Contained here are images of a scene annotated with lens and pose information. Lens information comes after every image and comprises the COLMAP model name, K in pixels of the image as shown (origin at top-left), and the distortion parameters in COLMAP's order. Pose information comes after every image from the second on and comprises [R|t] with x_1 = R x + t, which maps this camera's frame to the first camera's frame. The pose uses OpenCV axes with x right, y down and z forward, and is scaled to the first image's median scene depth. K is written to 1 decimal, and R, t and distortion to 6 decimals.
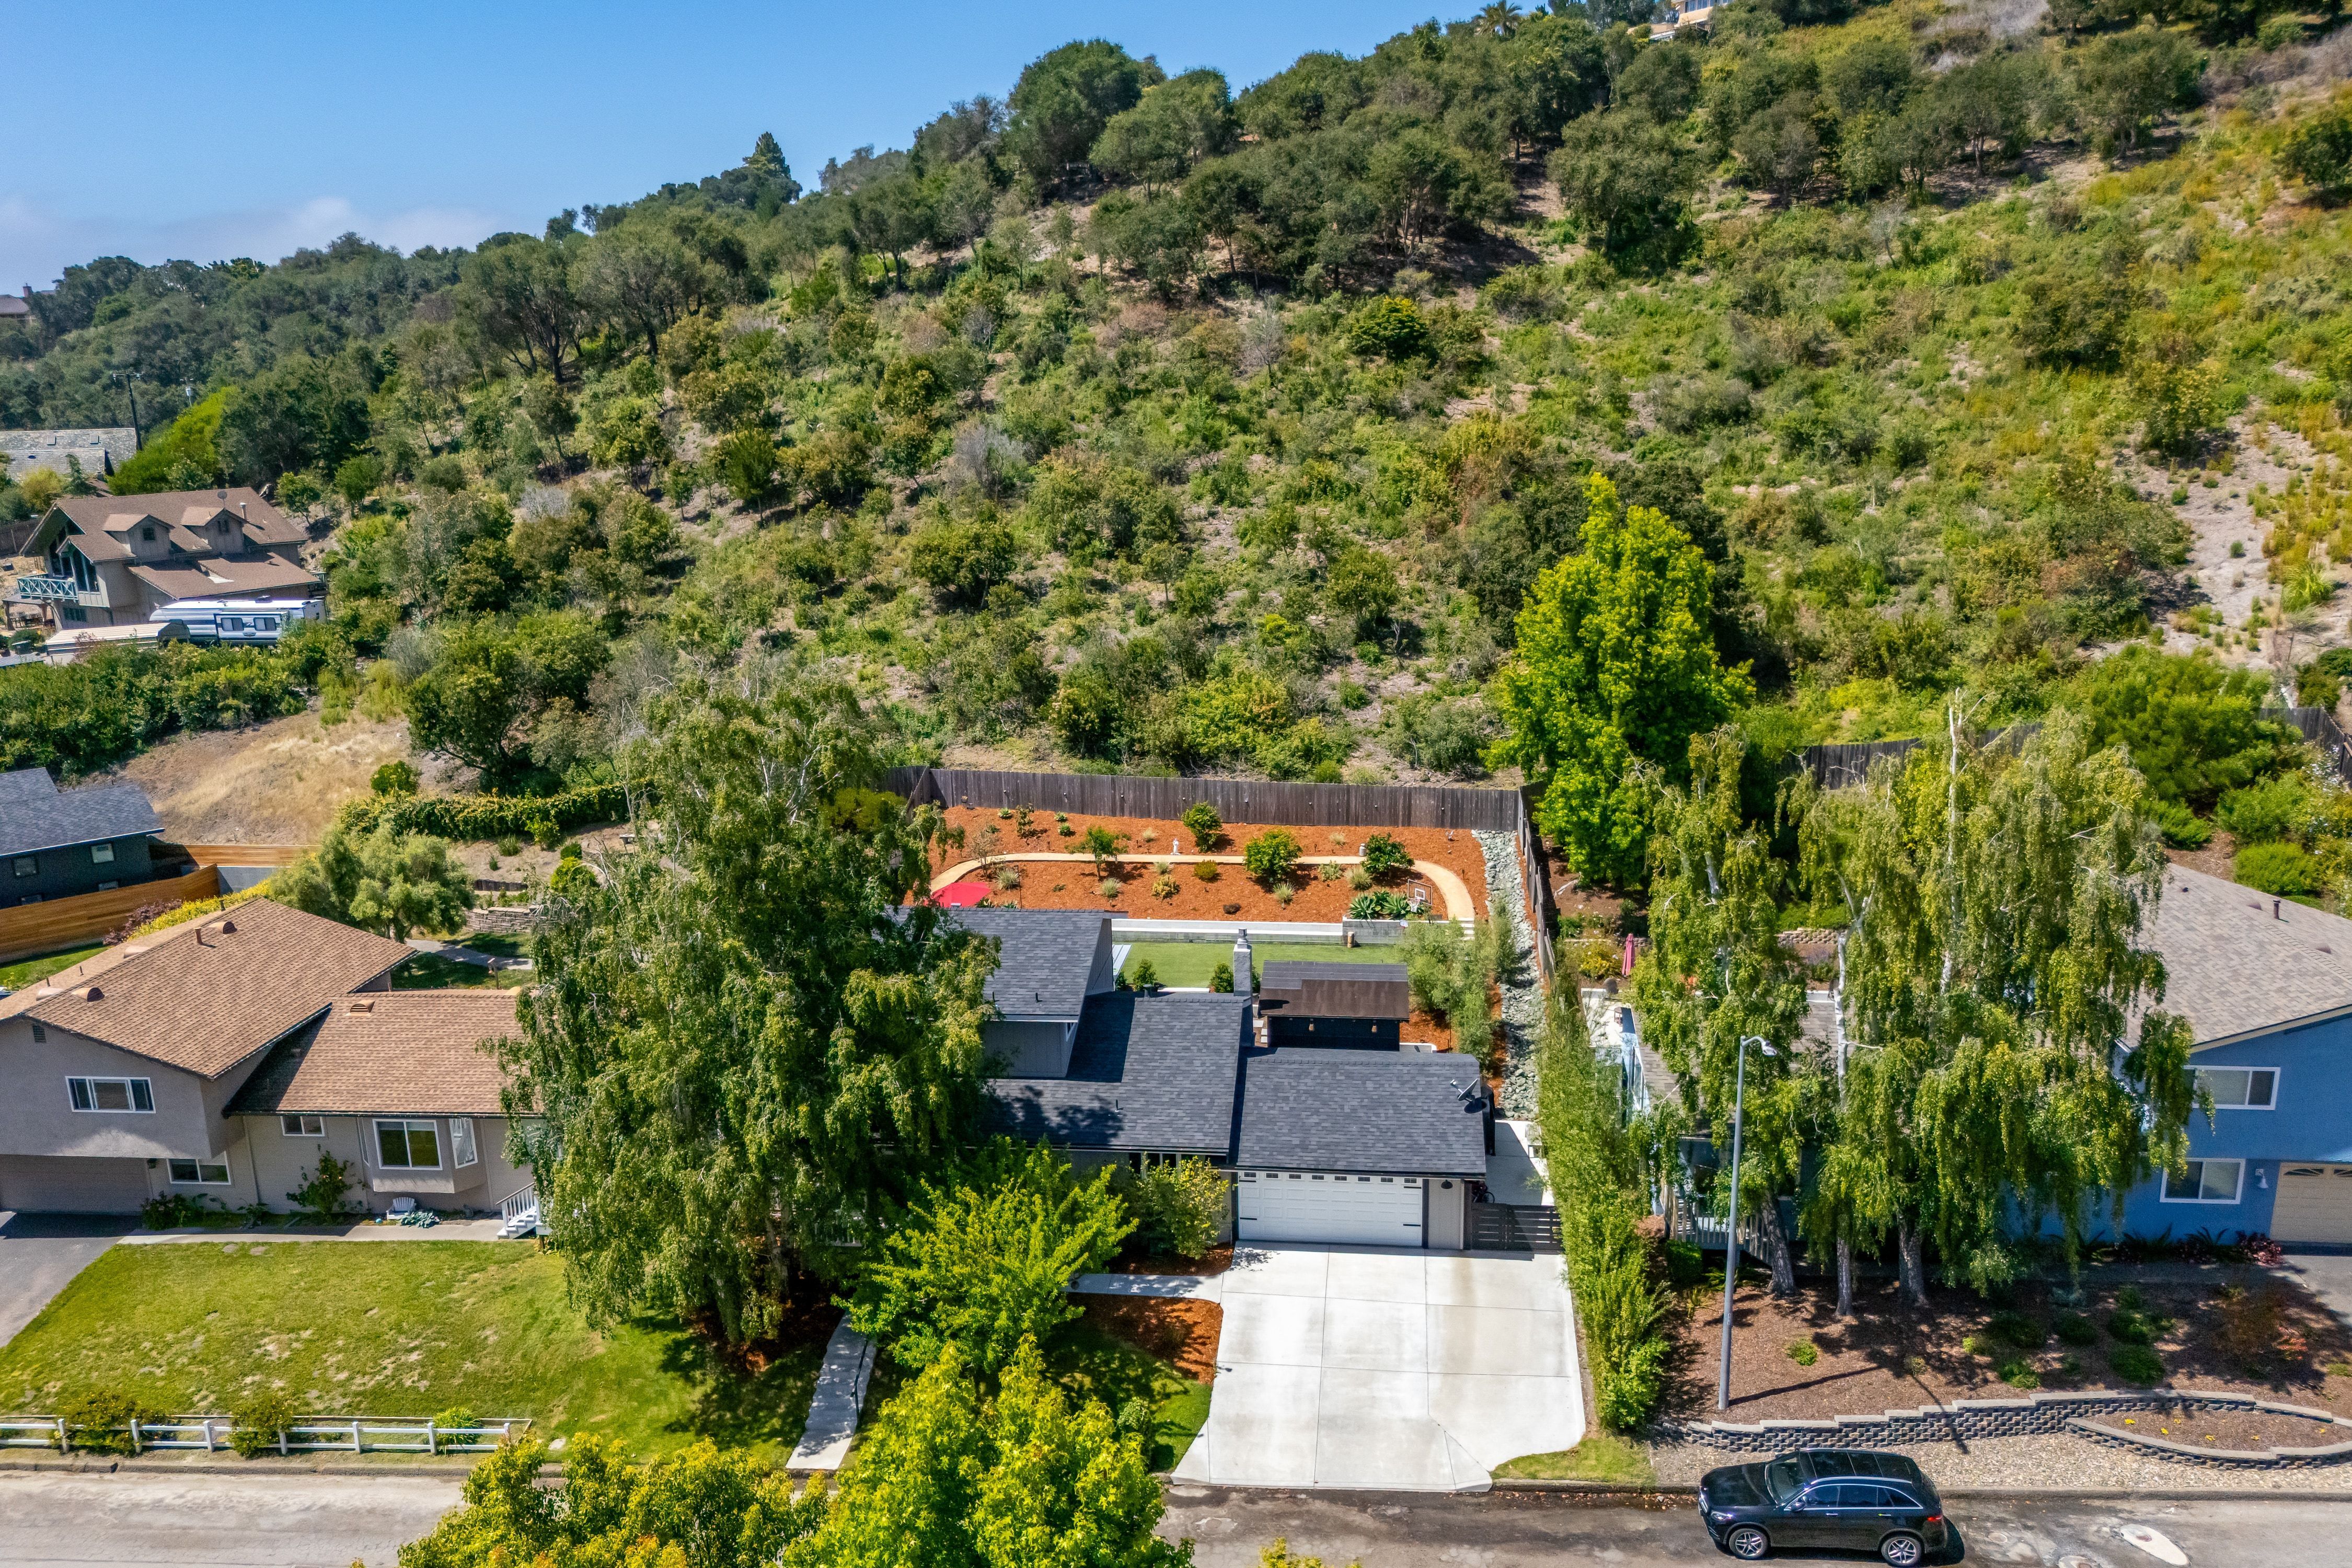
lens RADIAL K [[1832.4, 0, 1209.5], [0, 1832.4, 803.1], [0, 0, 1]] dist [0.078392, -0.087590]
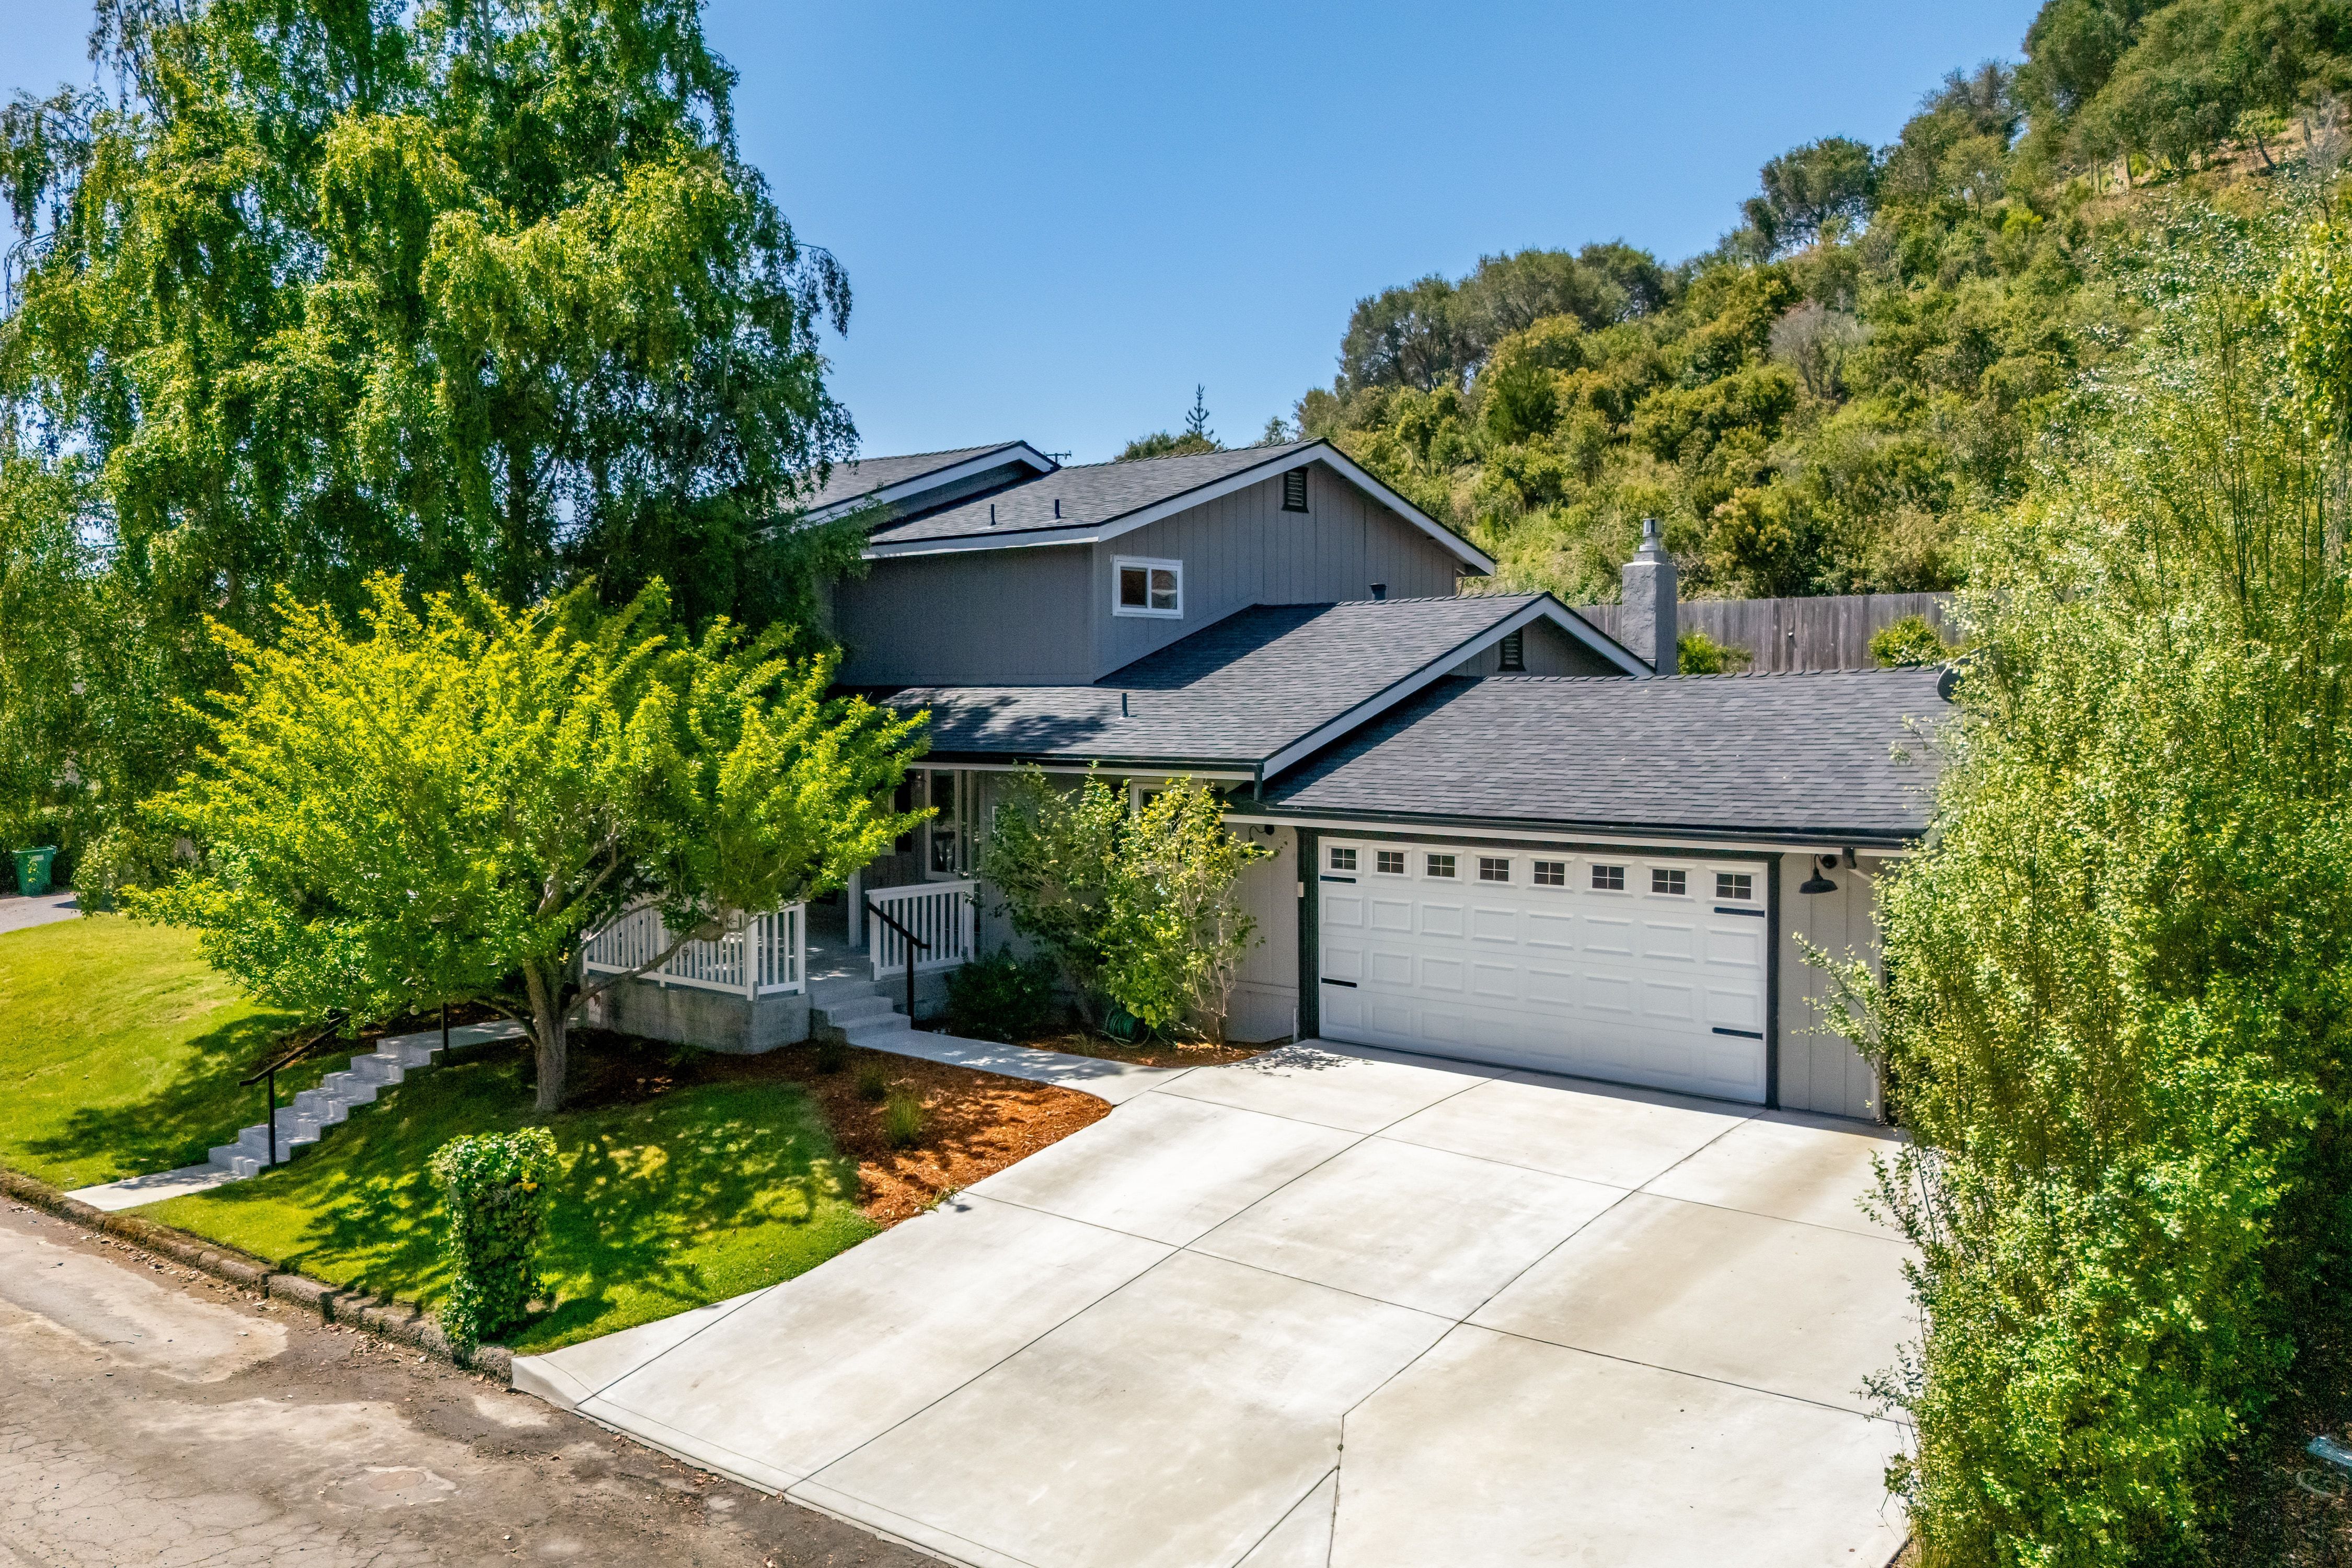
lens RADIAL K [[1894.0, 0, 1183.9], [0, 1894.0, 774.7], [0, 0, 1]] dist [0.065730, -0.071778]
pose [[0.813857, 0.033260, -0.580112, 0.229166], [-0.151744, 0.975882, -0.156936, 0.255010], [0.560901, 0.215752, 0.799275, 0.662278]]
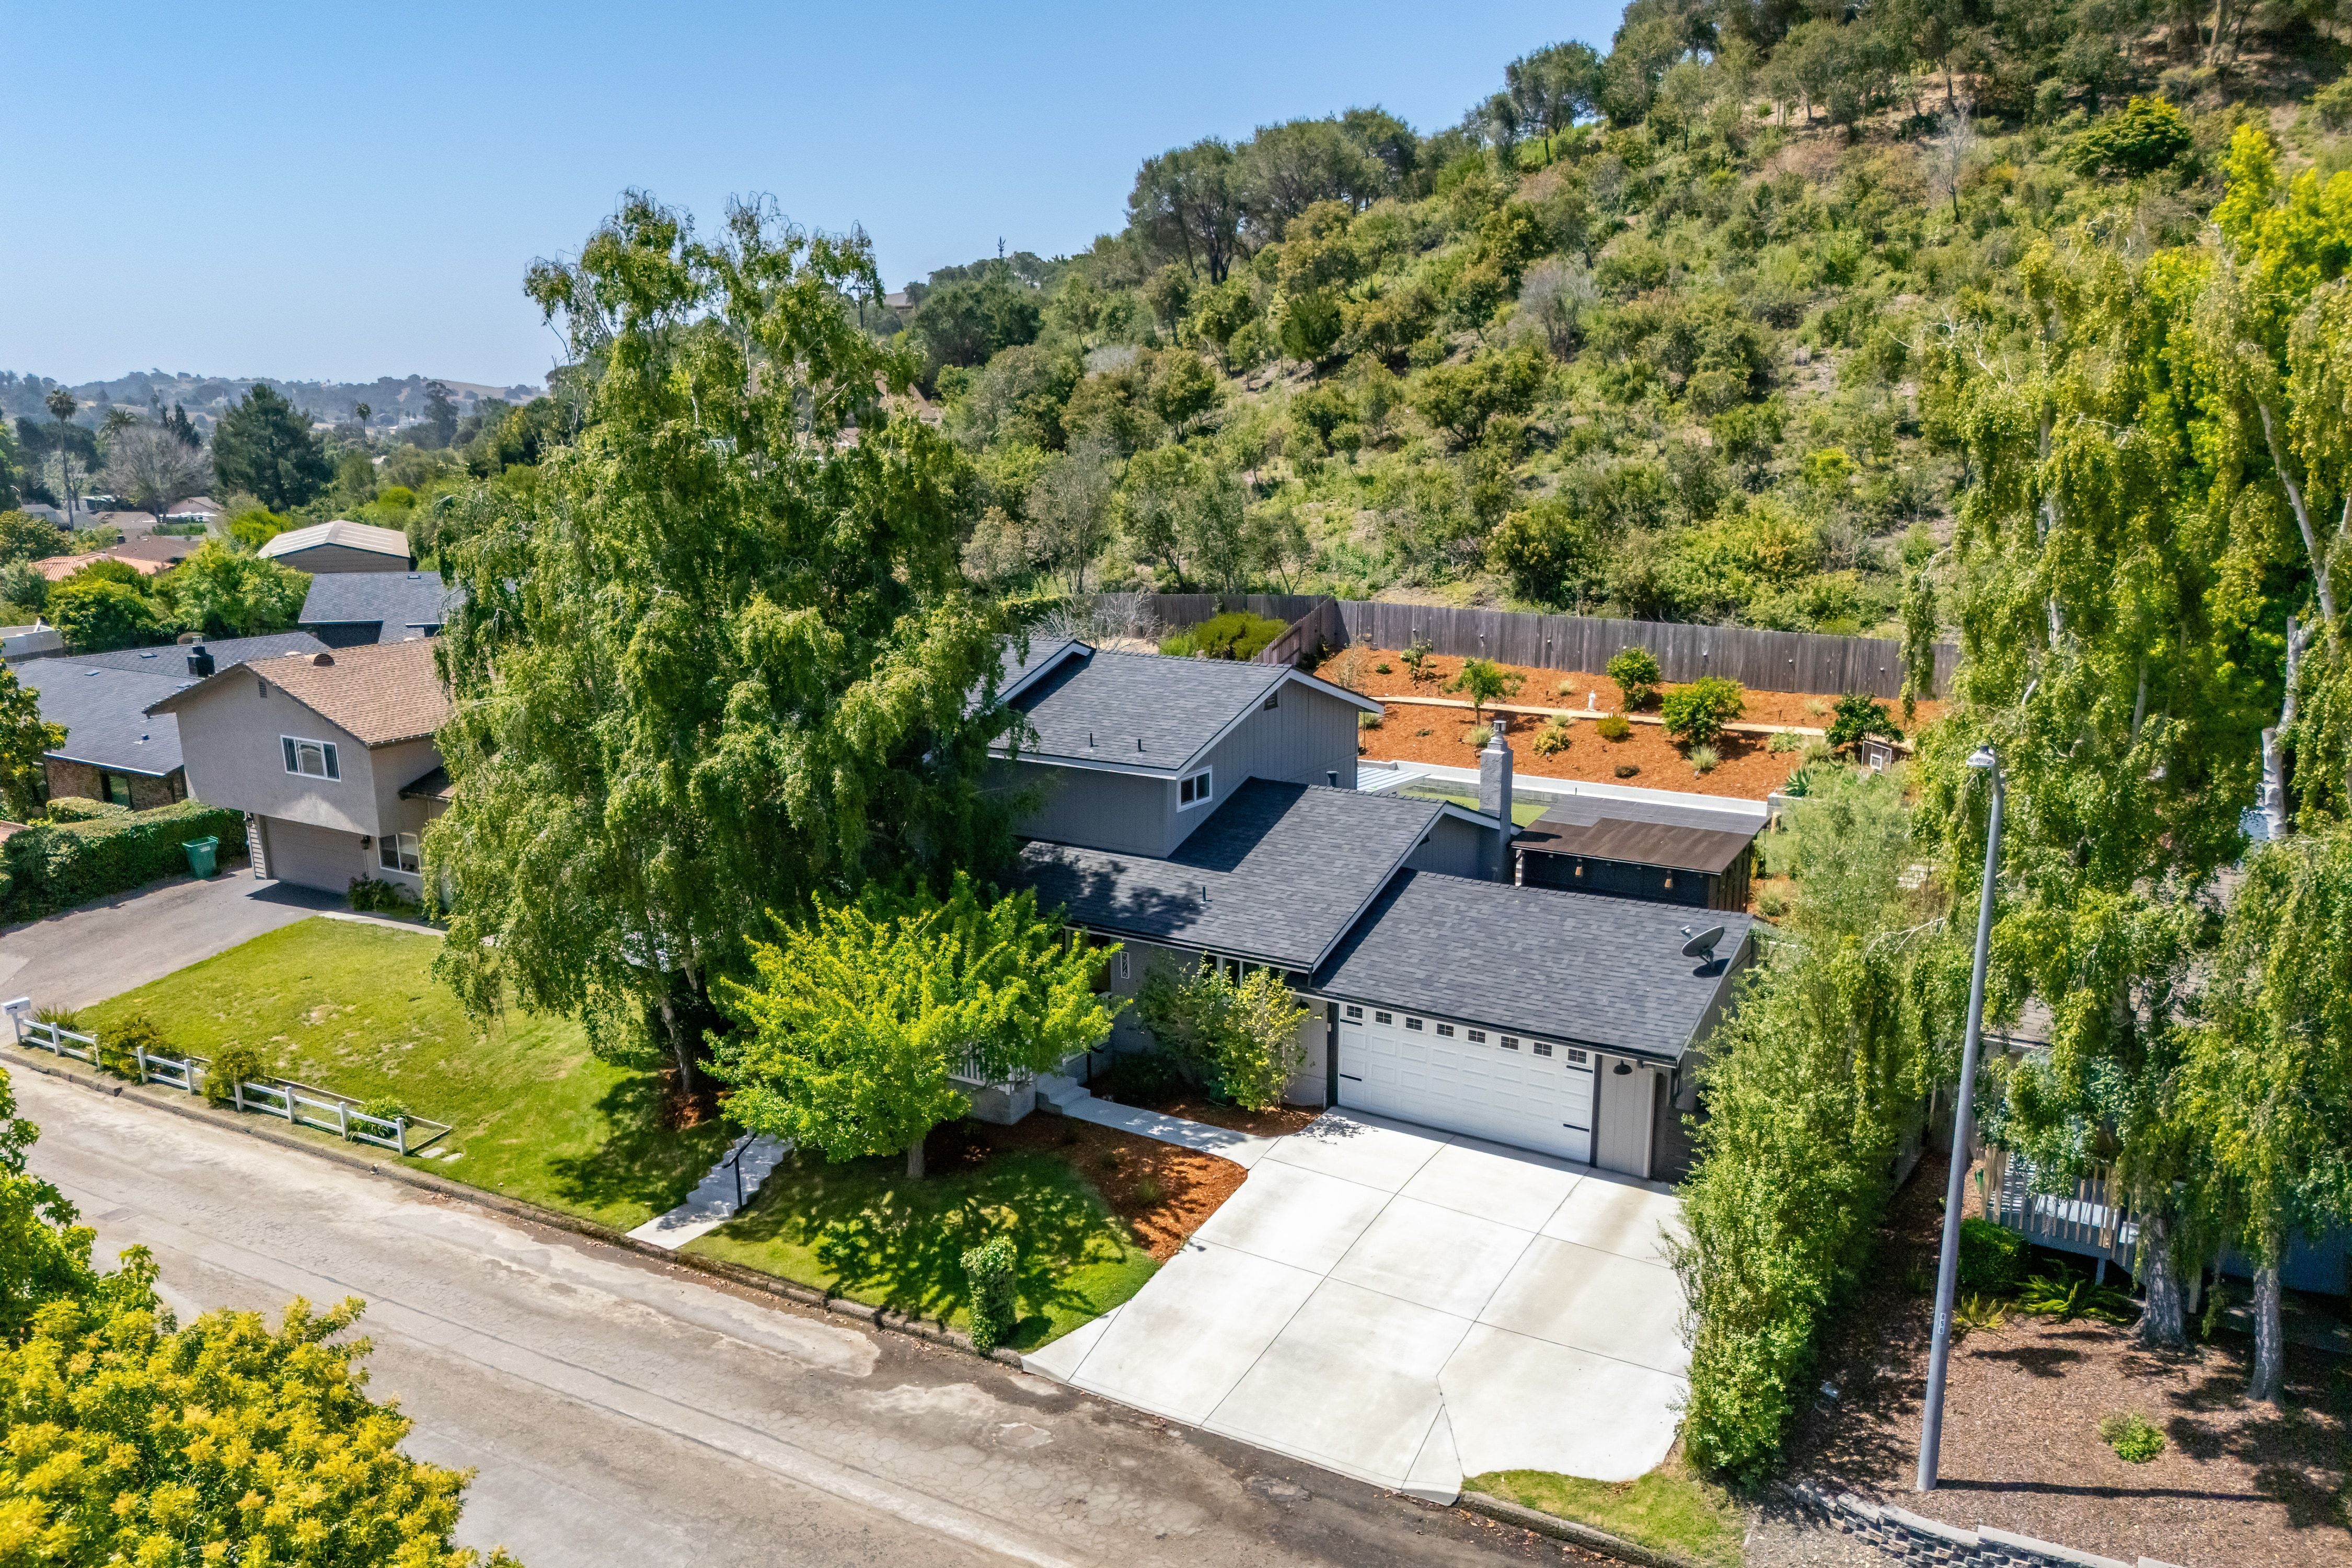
lens RADIAL K [[1801.0, 0, 1177.7], [0, 1801.0, 844.9], [0, 0, 1]] dist [0.082663, -0.094063]
pose [[0.889512, 0.117225, -0.441619, 0.257964], [-0.119123, 0.992600, 0.023539, 0.132303], [0.441110, 0.031669, 0.896894, 0.361652]]
